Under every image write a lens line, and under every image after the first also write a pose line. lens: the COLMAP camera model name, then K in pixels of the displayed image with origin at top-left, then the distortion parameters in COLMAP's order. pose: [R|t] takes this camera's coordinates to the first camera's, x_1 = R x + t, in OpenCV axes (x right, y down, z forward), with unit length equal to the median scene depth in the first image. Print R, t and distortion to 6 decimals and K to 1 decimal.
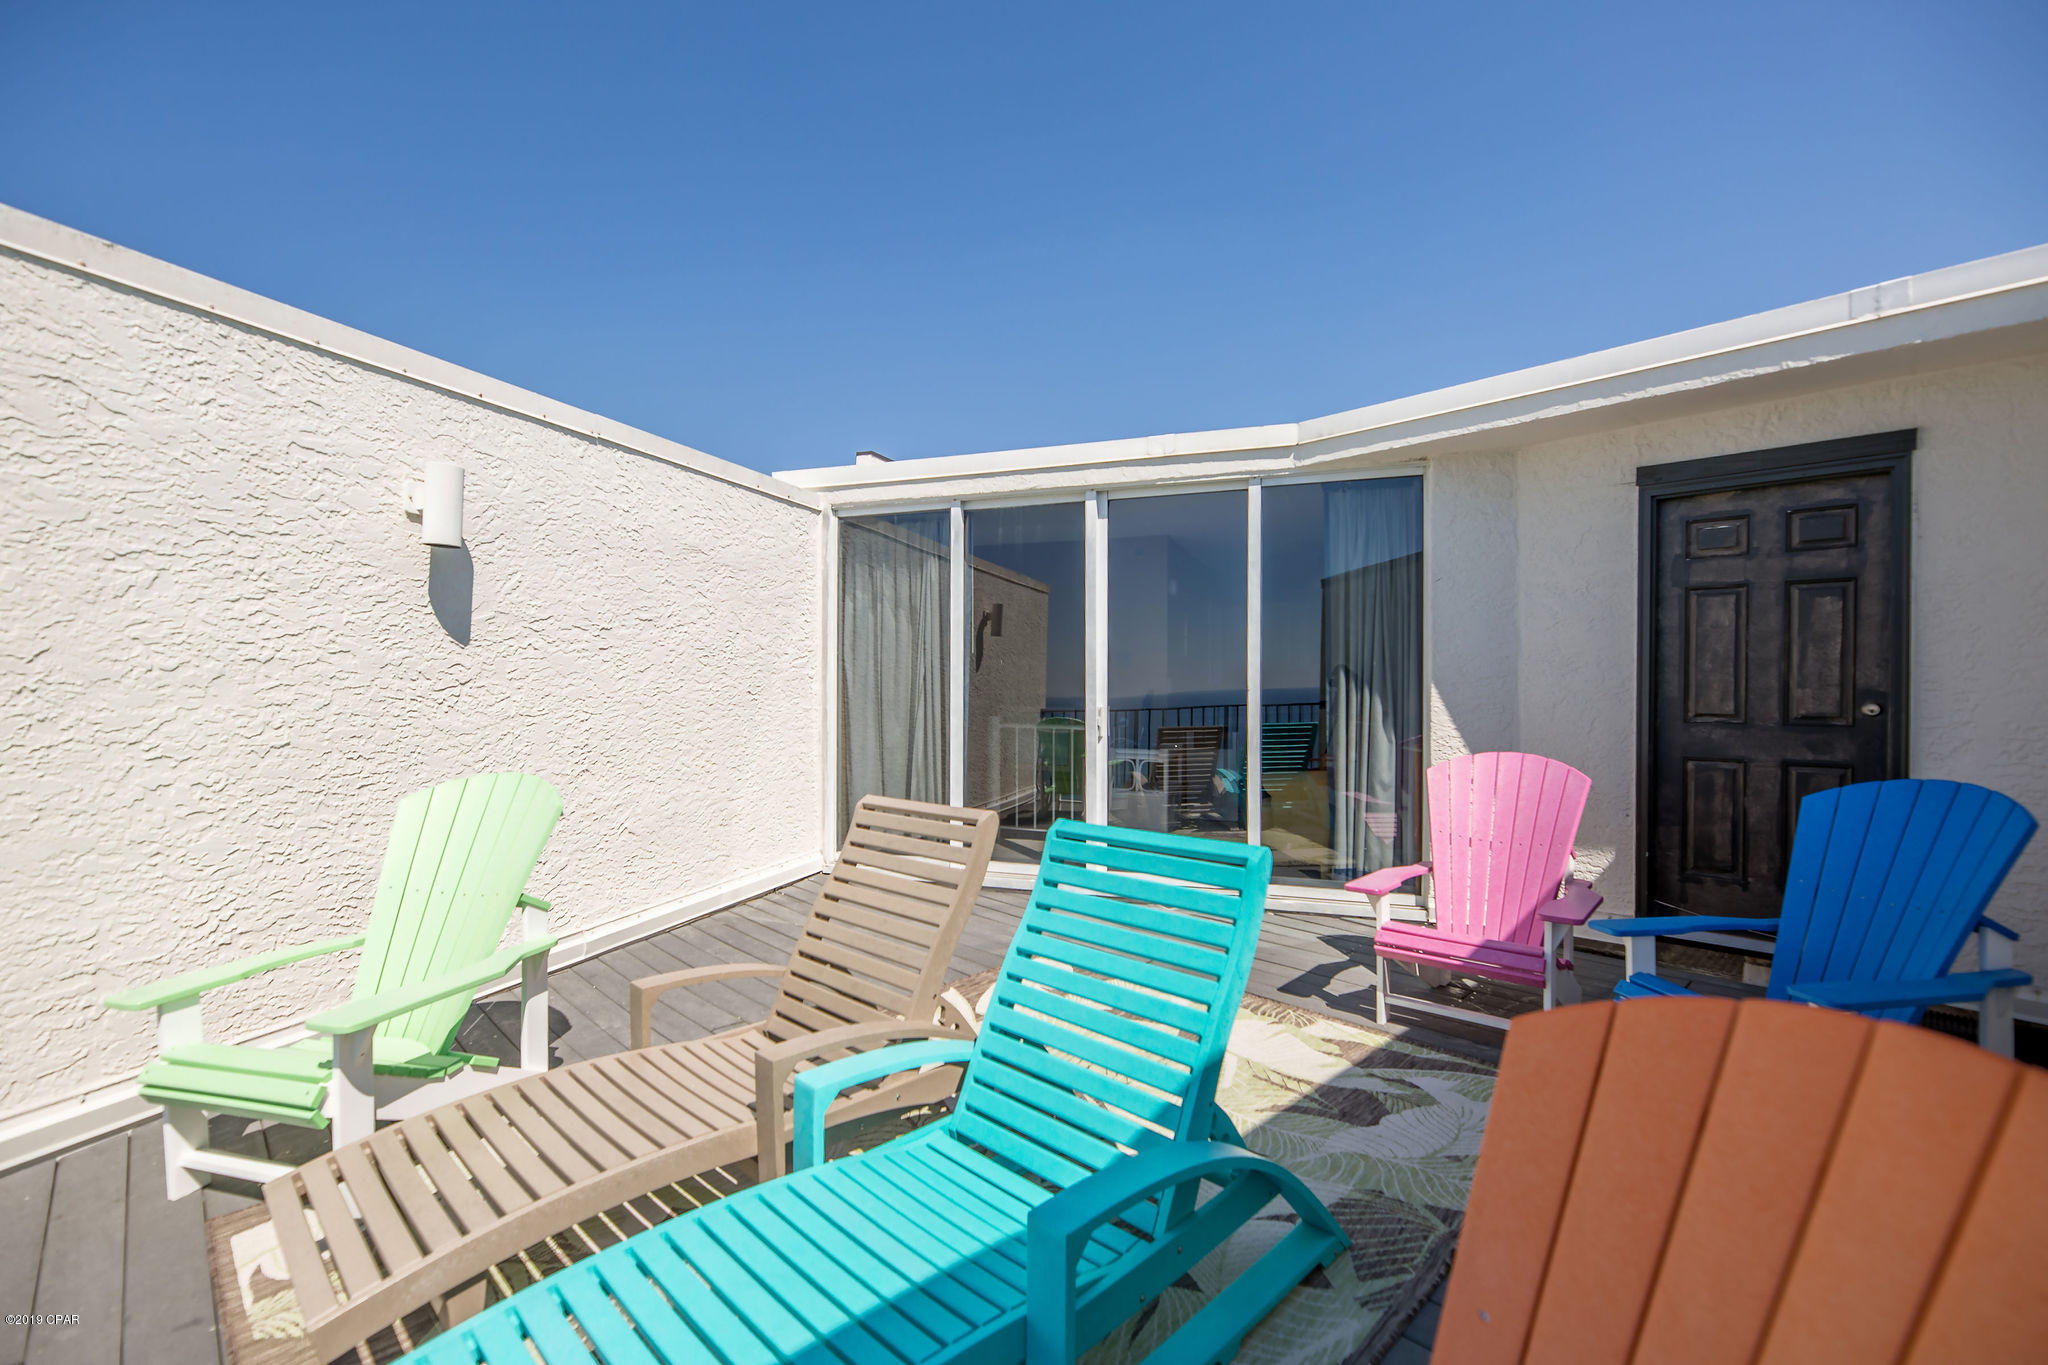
lens RADIAL K [[861.3, 0, 1024.0], [0, 861.3, 682.5], [0, 0, 1]] dist [-0.006648, -0.000032]
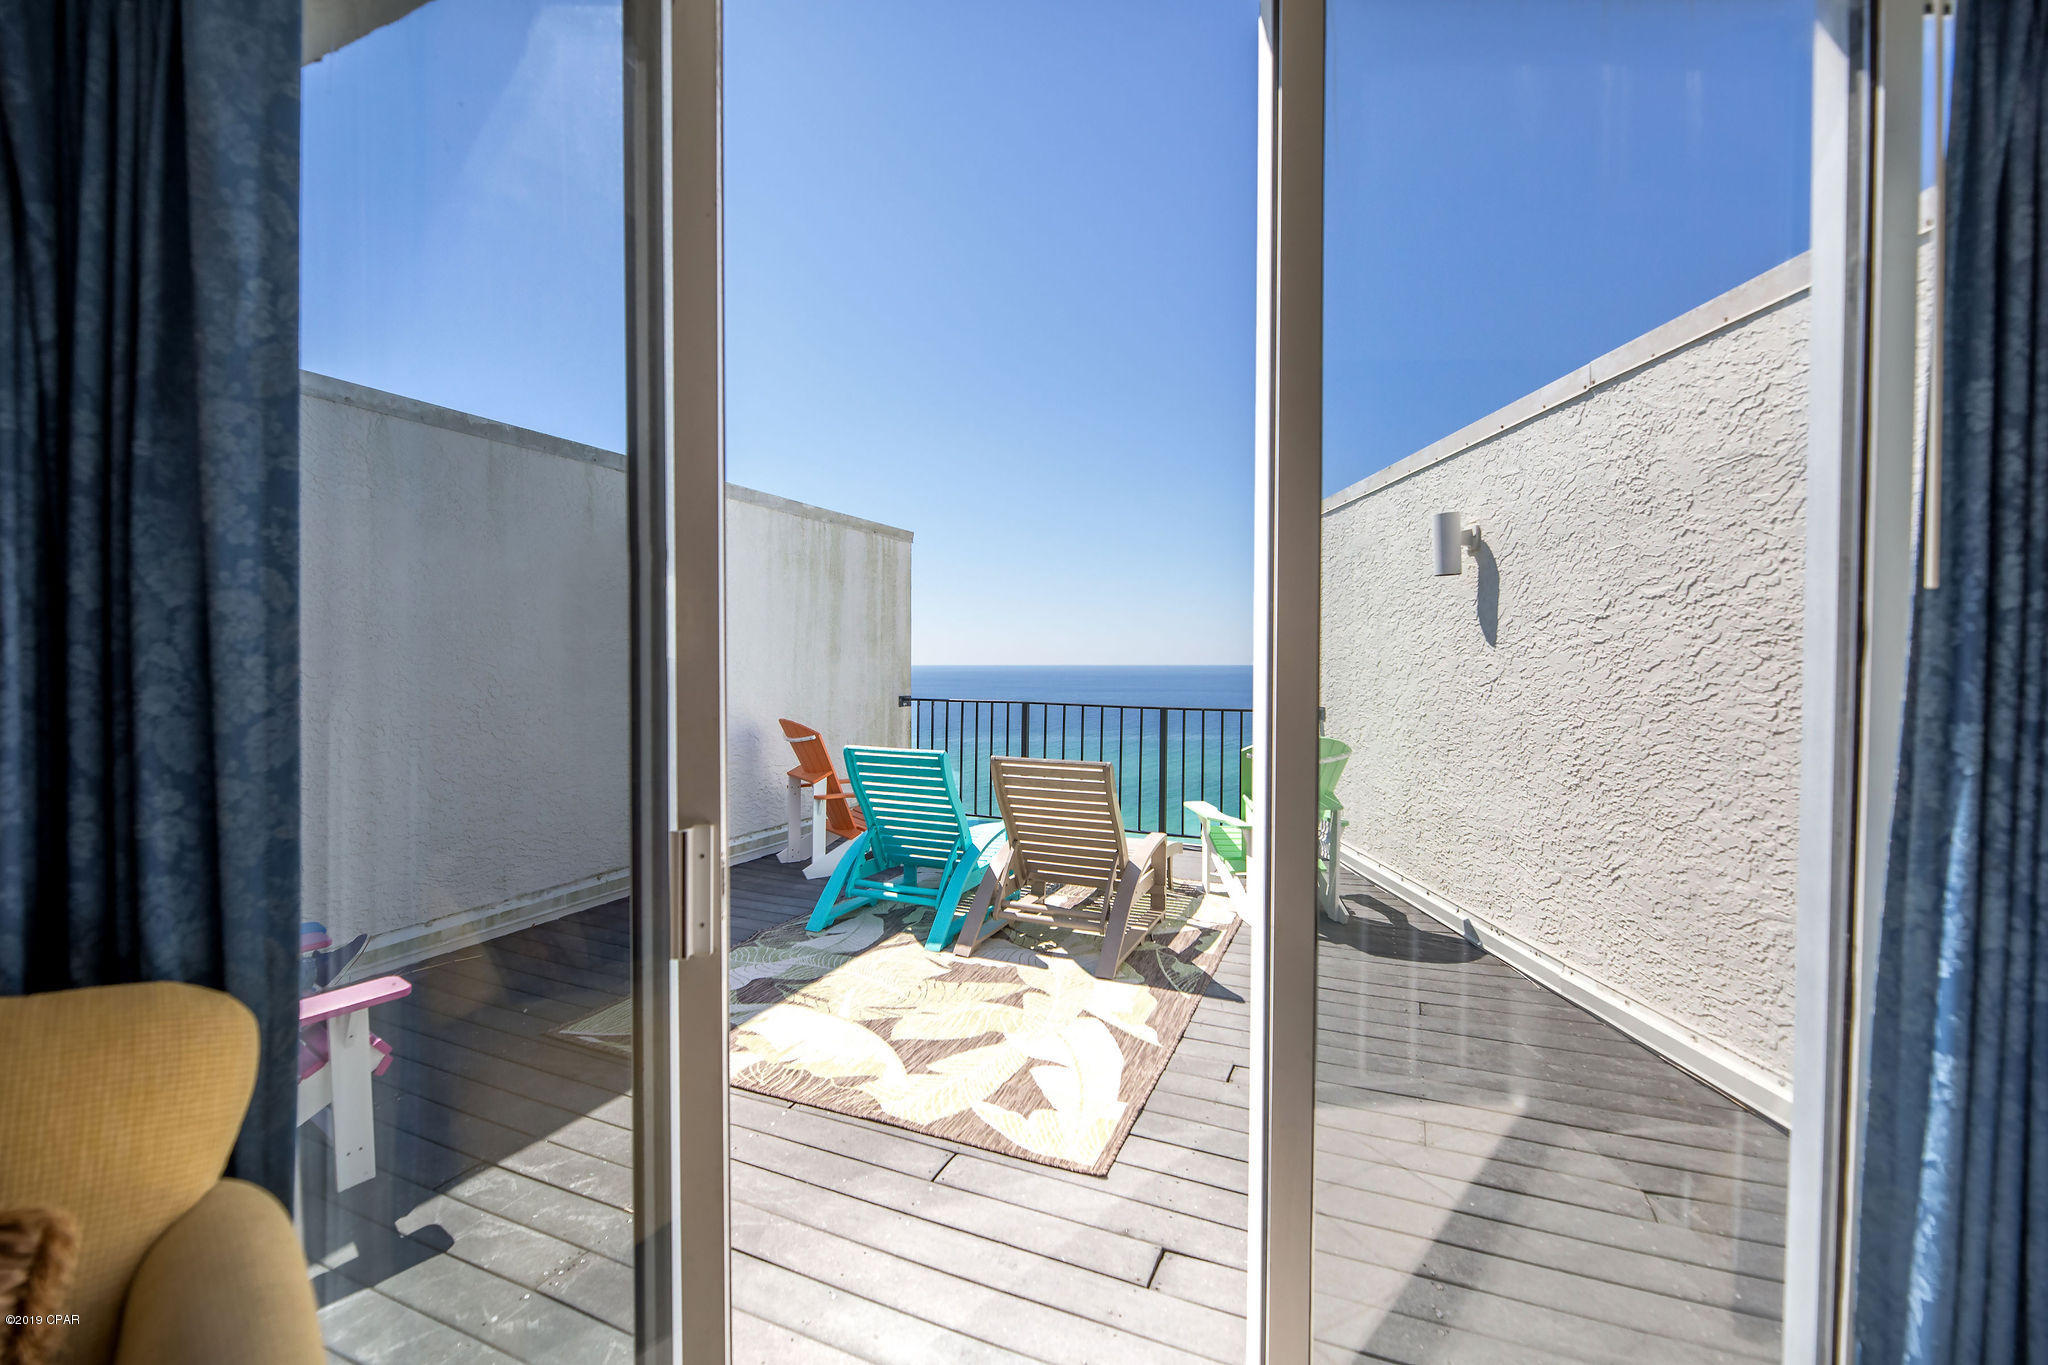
lens RADIAL K [[861.3, 0, 1024.0], [0, 861.3, 682.5], [0, 0, 1]] dist [-0.006648, -0.000032]
pose [[-0.933160, 0.006017, -0.359412, 0.429590], [-0.003633, 0.999651, 0.026167, -0.028809], [0.359444, 0.025724, -0.932812, 2.159188]]
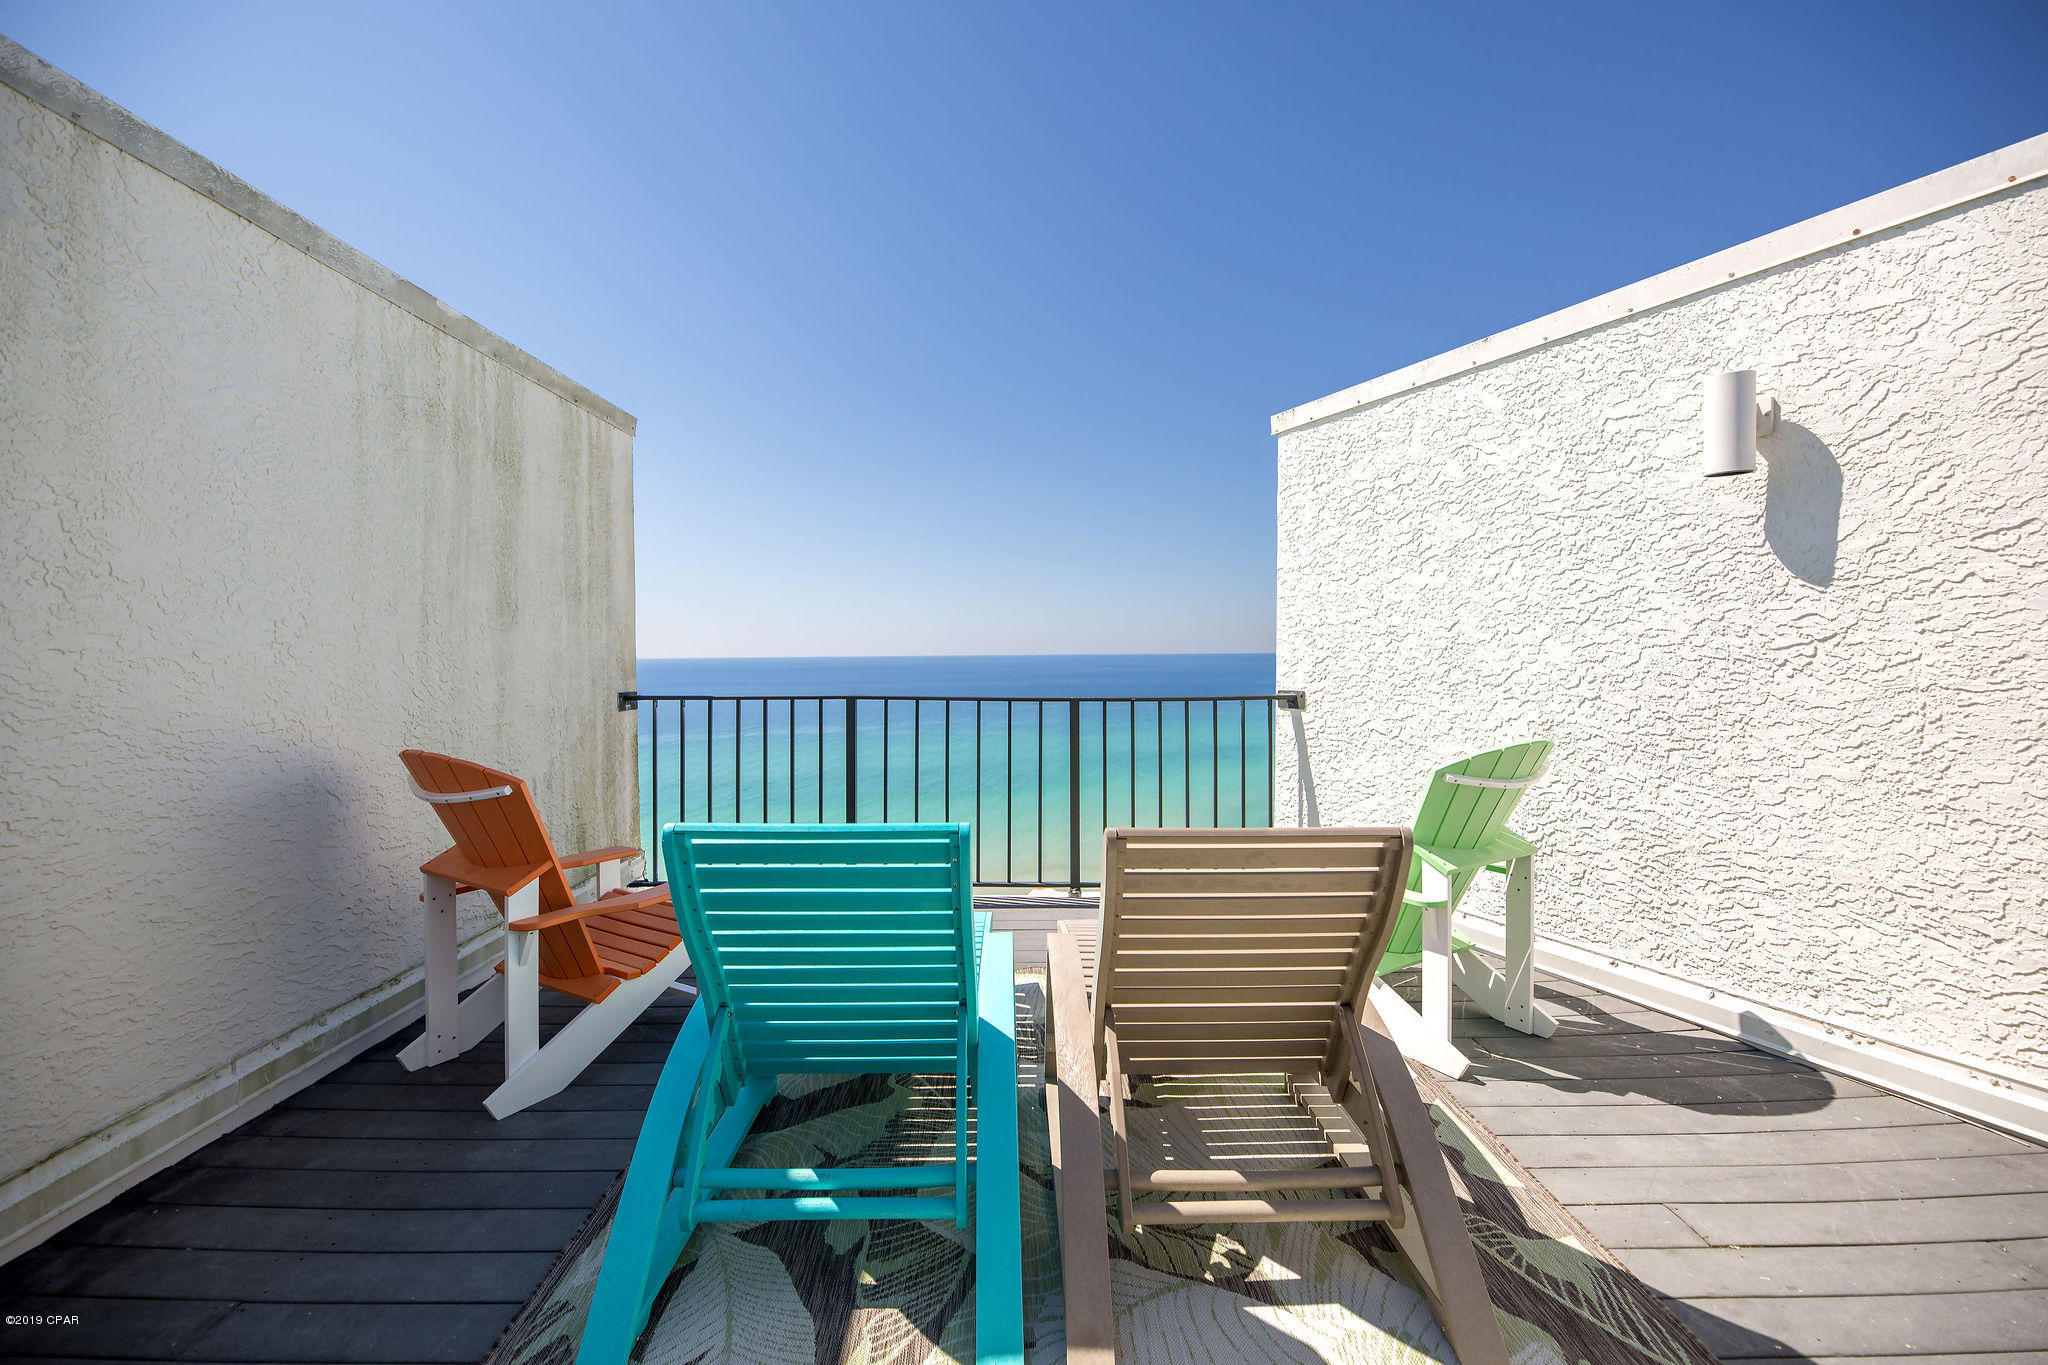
lens RADIAL K [[827.9, 0, 1019.6], [0, 827.9, 676.4], [0, 0, 1]] dist [-0.005382, -0.000771]
pose [[-0.698020, 0.022807, -0.715715, 0.401539], [0.003287, 0.999584, 0.028647, 0.011989], [0.716071, 0.017643, -0.697805, 1.156598]]
